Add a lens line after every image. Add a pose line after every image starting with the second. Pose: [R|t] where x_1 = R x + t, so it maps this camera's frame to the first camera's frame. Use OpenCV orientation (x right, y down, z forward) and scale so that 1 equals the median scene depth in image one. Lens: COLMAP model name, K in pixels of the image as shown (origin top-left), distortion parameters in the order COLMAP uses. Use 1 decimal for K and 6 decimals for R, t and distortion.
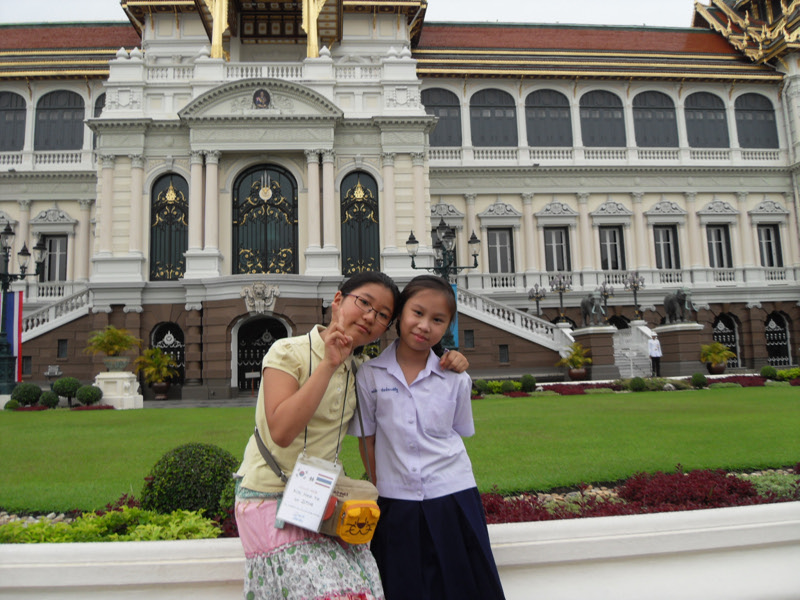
lens RADIAL K [[673.3, 0, 385.2], [0, 673.3, 281.5], [0, 0, 1]] dist [-0.068137, 0.003991]
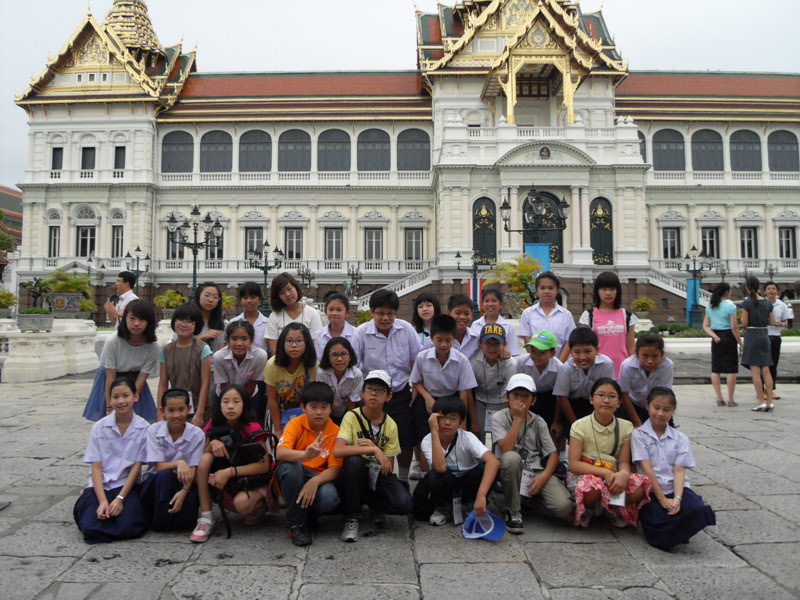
lens RADIAL K [[673.3, 0, 387.4], [0, 673.3, 282.8], [0, 0, 1]] dist [-0.068137, 0.003991]
pose [[0.995605, 0.022927, -0.090803, -0.321167], [-0.016572, 0.997400, 0.070135, -0.053860], [0.092174, -0.068322, 0.993396, -0.515982]]
